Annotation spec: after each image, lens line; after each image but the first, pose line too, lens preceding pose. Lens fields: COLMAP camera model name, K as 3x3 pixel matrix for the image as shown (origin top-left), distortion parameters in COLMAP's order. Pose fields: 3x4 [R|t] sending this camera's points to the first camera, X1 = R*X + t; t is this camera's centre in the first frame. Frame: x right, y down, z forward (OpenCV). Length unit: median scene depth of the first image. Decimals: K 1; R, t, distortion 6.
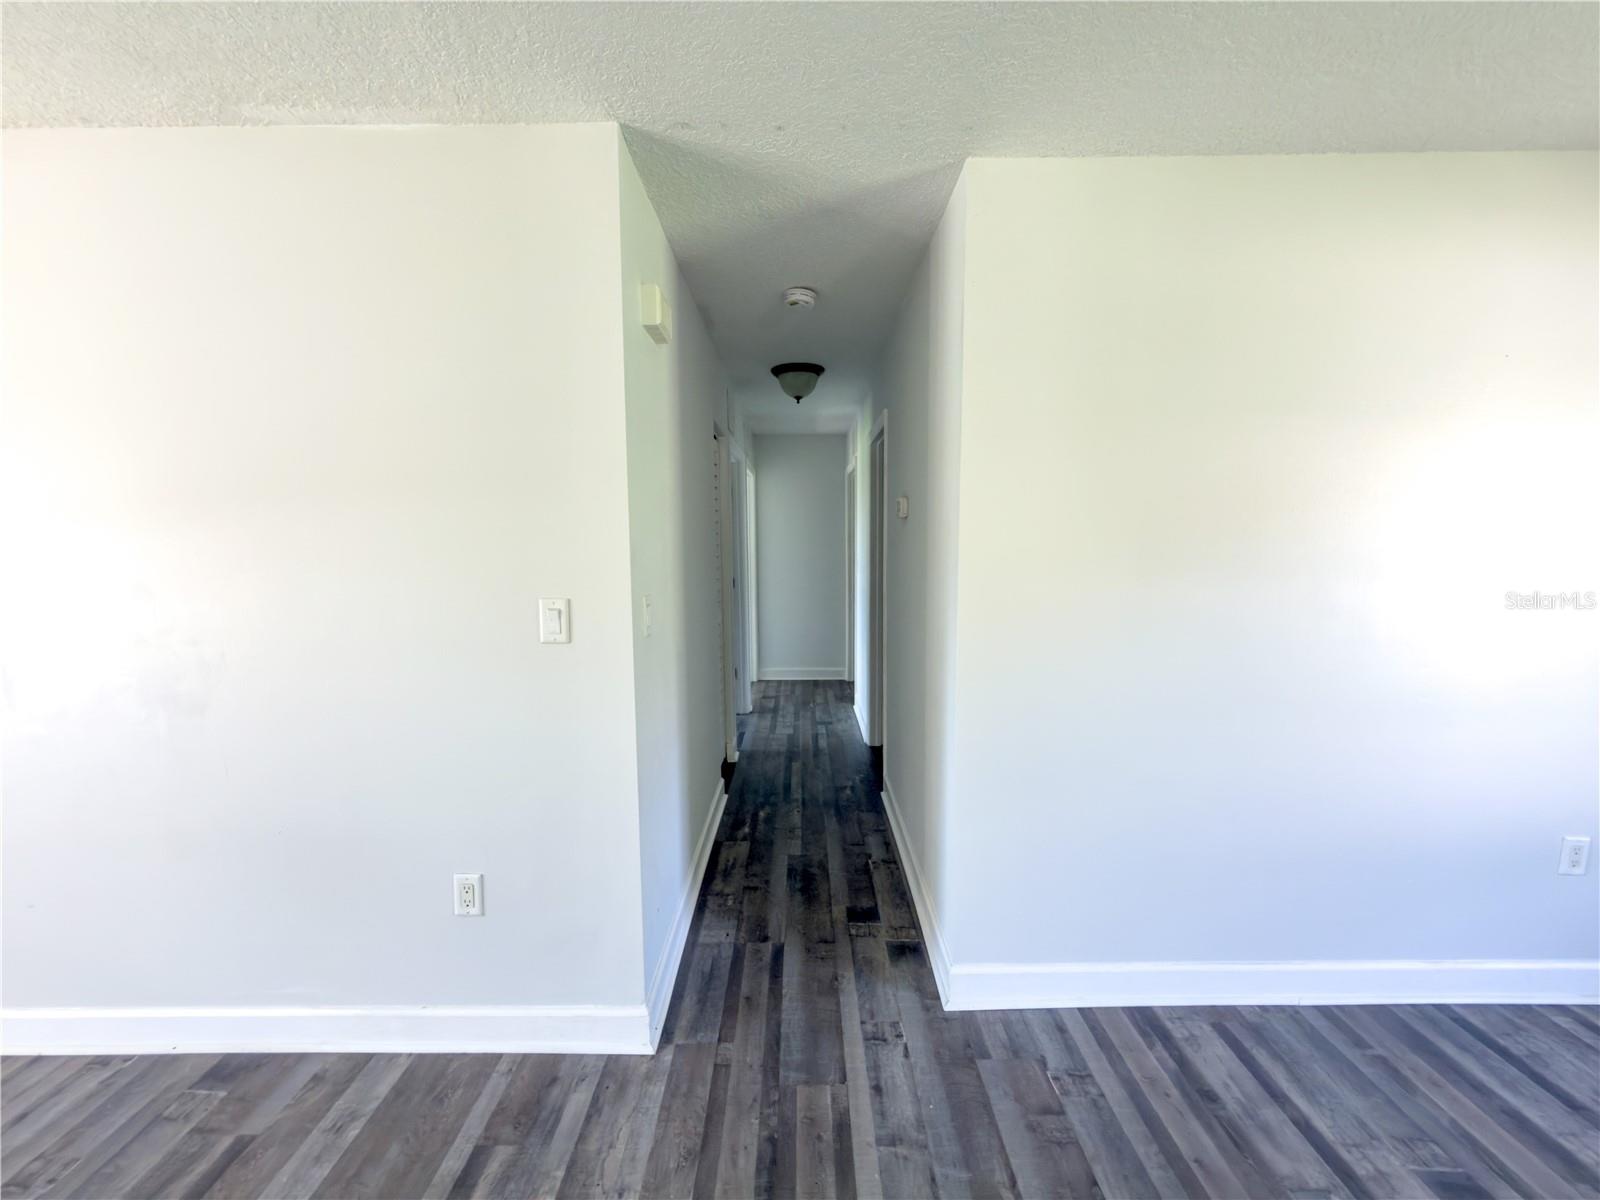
lens RADIAL K [[638.9, 0, 804.2], [0, 638.9, 602.8], [0, 0, 1]] dist [-0.000648, 0.000146]
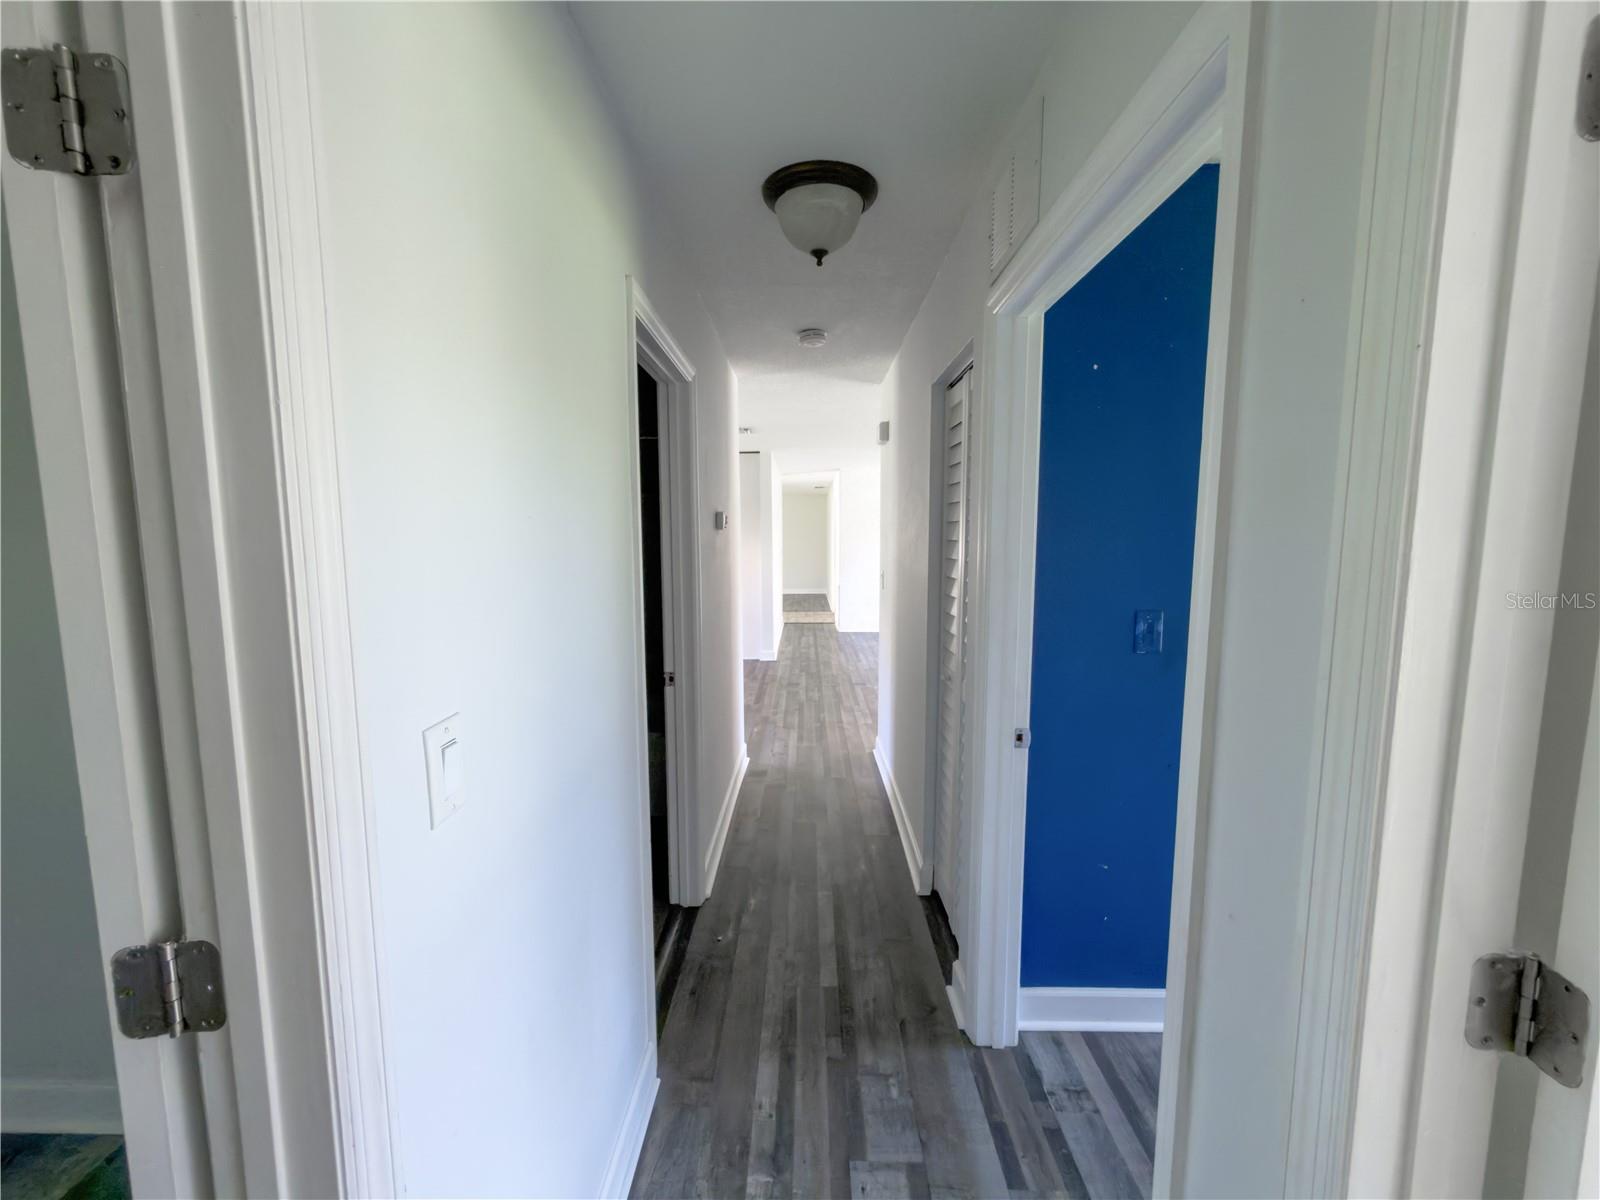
lens RADIAL K [[638.9, 0, 804.2], [0, 638.9, 602.8], [0, 0, 1]] dist [-0.000648, 0.000146]
pose [[-0.999924, 0.005089, 0.011226, 0.002845], [0.007237, 0.979678, 0.200447, -0.298686], [-0.009978, 0.200513, -0.979640, 2.755540]]
